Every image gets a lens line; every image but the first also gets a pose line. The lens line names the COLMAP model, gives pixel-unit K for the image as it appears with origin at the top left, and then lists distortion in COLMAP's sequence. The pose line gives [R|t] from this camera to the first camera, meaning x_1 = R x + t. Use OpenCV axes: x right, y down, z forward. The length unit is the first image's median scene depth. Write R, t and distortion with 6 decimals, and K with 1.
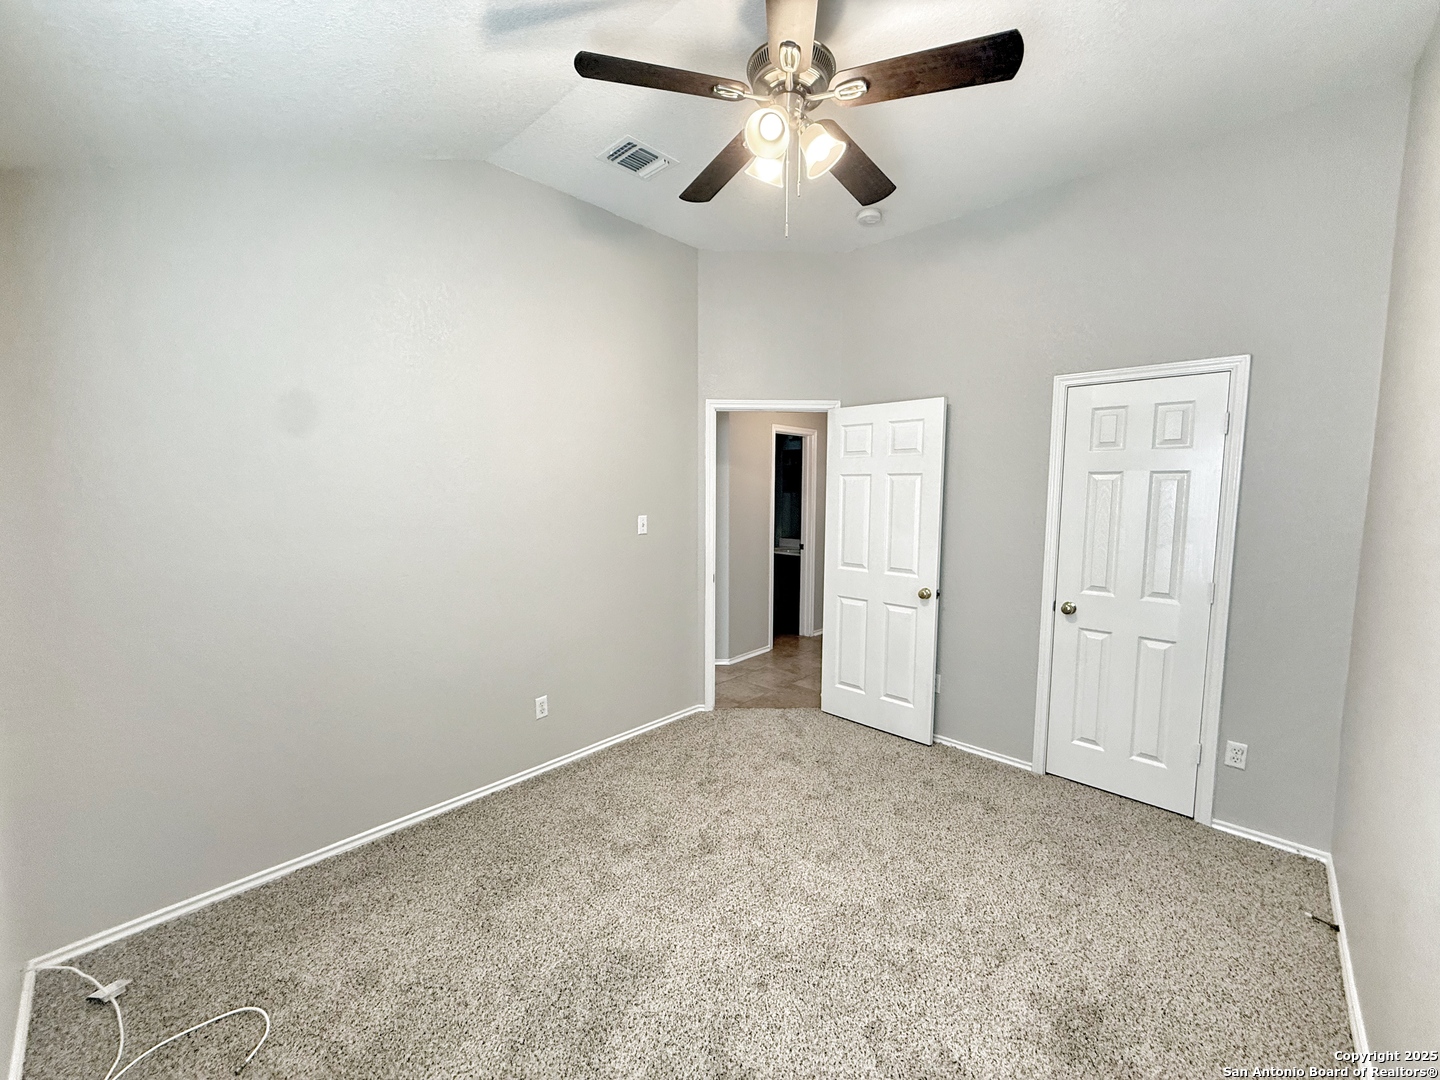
lens RADIAL K [[572.4, 0, 715.7], [0, 572.4, 538.4], [0, 0, 1]] dist [-0.000313, -0.000148]
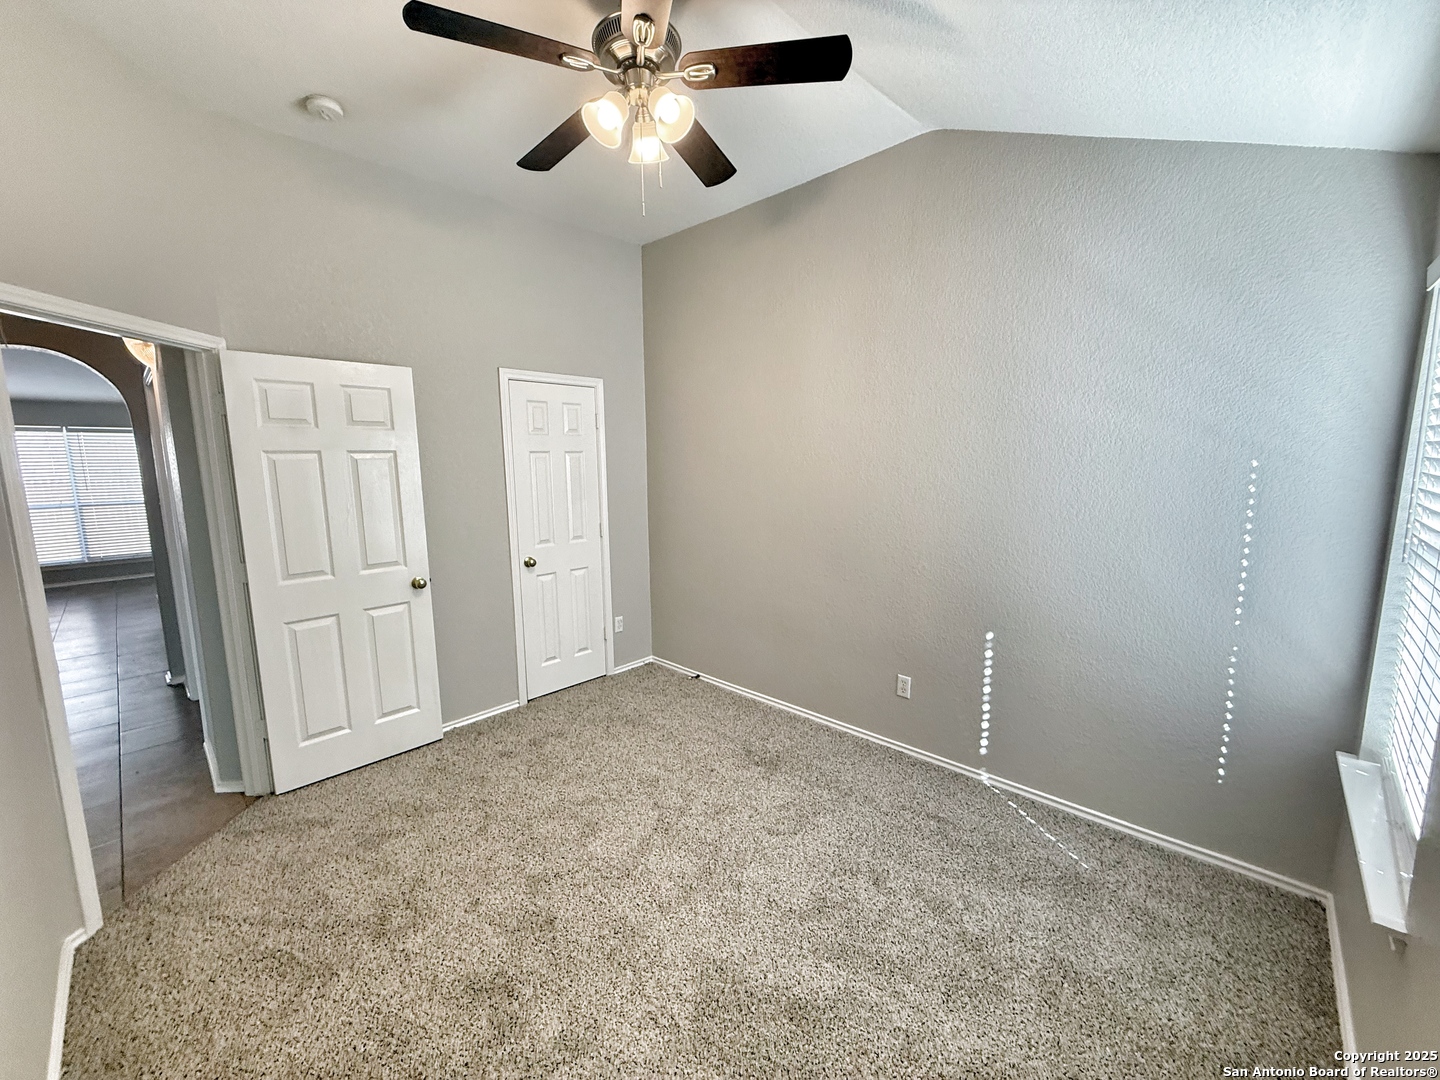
lens RADIAL K [[572.4, 0, 715.7], [0, 572.4, 538.4], [0, 0, 1]] dist [-0.000313, -0.000148]
pose [[0.008285, -0.140447, 0.990054, -0.593761], [0.105559, 0.984678, 0.138801, -0.057033], [-0.994379, 0.103359, 0.022984, 0.565688]]
